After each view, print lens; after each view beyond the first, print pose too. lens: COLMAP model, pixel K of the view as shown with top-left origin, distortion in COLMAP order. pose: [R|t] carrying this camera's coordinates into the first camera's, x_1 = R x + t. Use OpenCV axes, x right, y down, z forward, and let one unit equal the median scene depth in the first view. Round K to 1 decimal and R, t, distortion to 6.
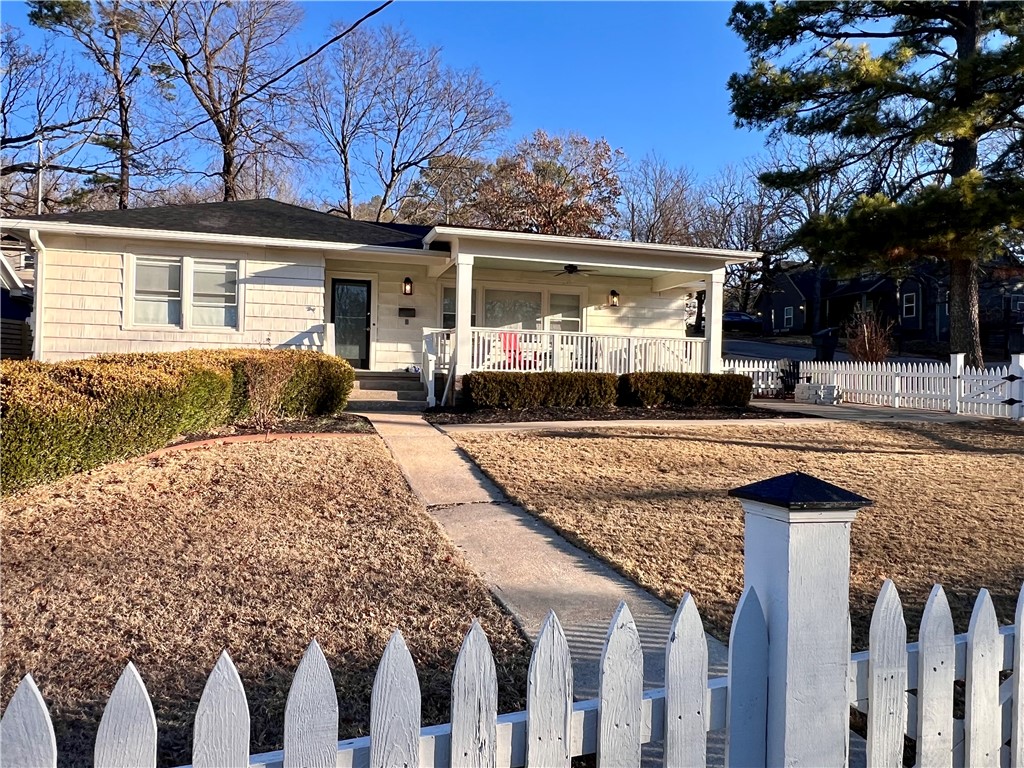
lens RADIAL K [[722.6, 0, 508.4], [0, 722.6, 381.7], [0, 0, 1]] dist [-0.002013, -0.001198]
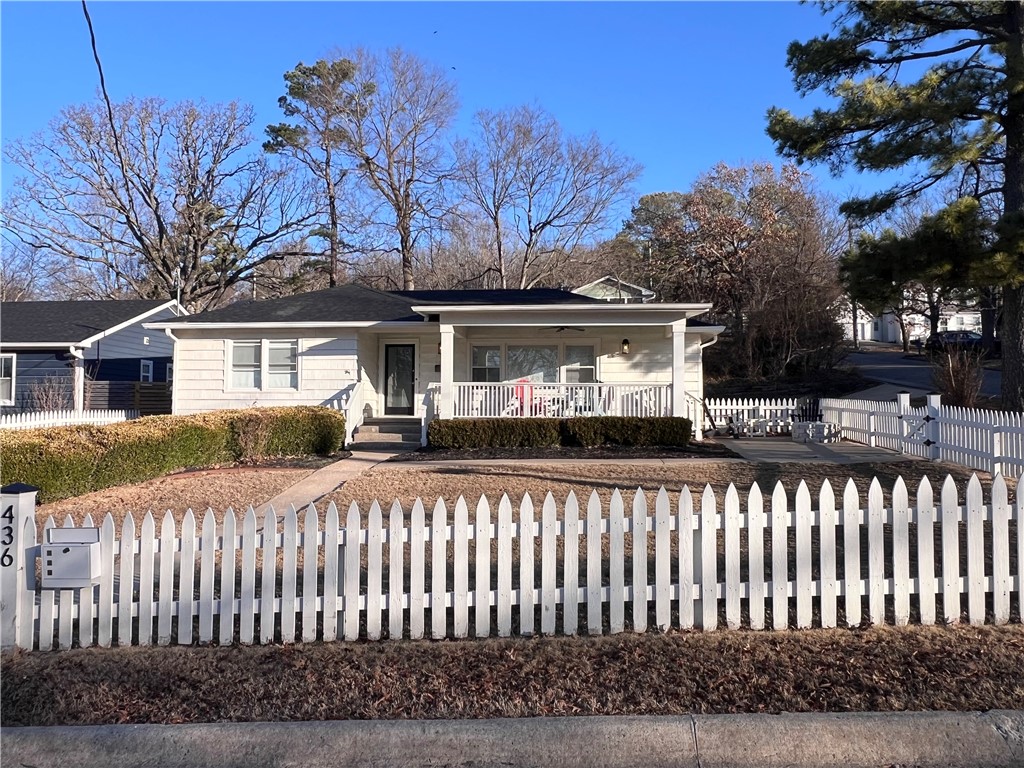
lens RADIAL K [[722.6, 0, 508.4], [0, 722.6, 381.7], [0, 0, 1]] dist [-0.002013, -0.001198]
pose [[0.931105, -0.031851, -0.363359, 0.408660], [0.016869, 0.998874, -0.044332, -0.016777], [0.364362, 0.035148, 0.930594, -0.101450]]
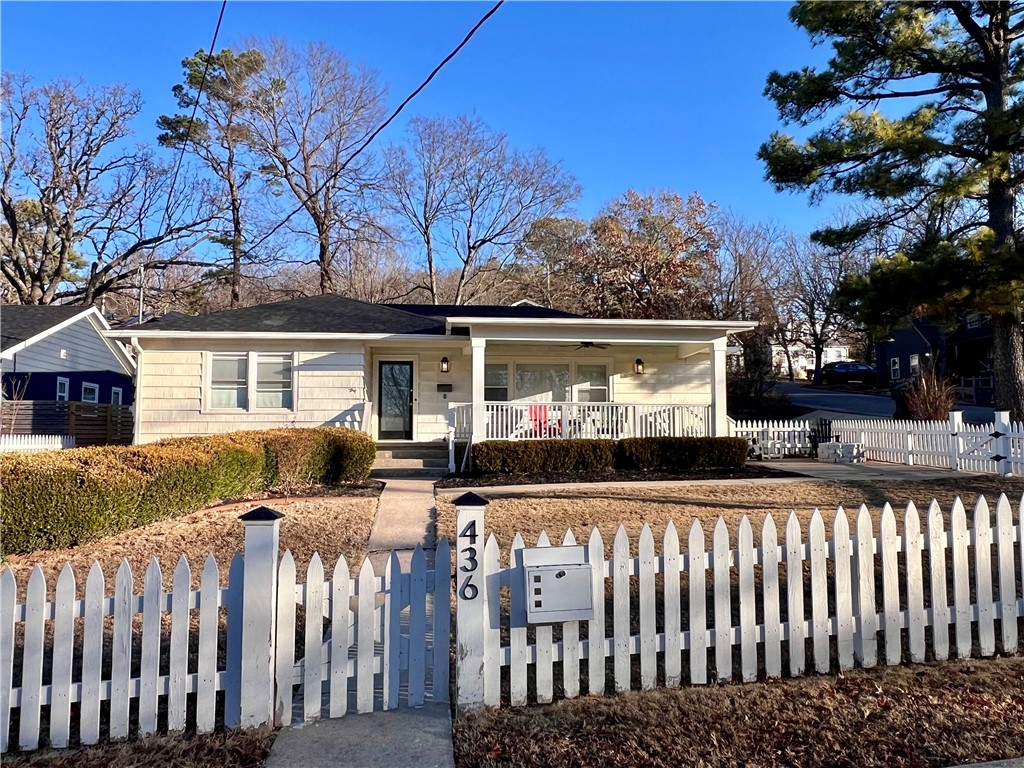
lens RADIAL K [[759.8, 0, 512.0], [0, 759.8, 384.0], [0, 0, 1]] dist [0.001004, -0.001935]
pose [[0.985142, -0.037373, -0.167628, 0.159538], [0.024436, 0.996607, -0.078591, -0.006724], [0.169997, 0.073328, 0.982713, -0.140183]]
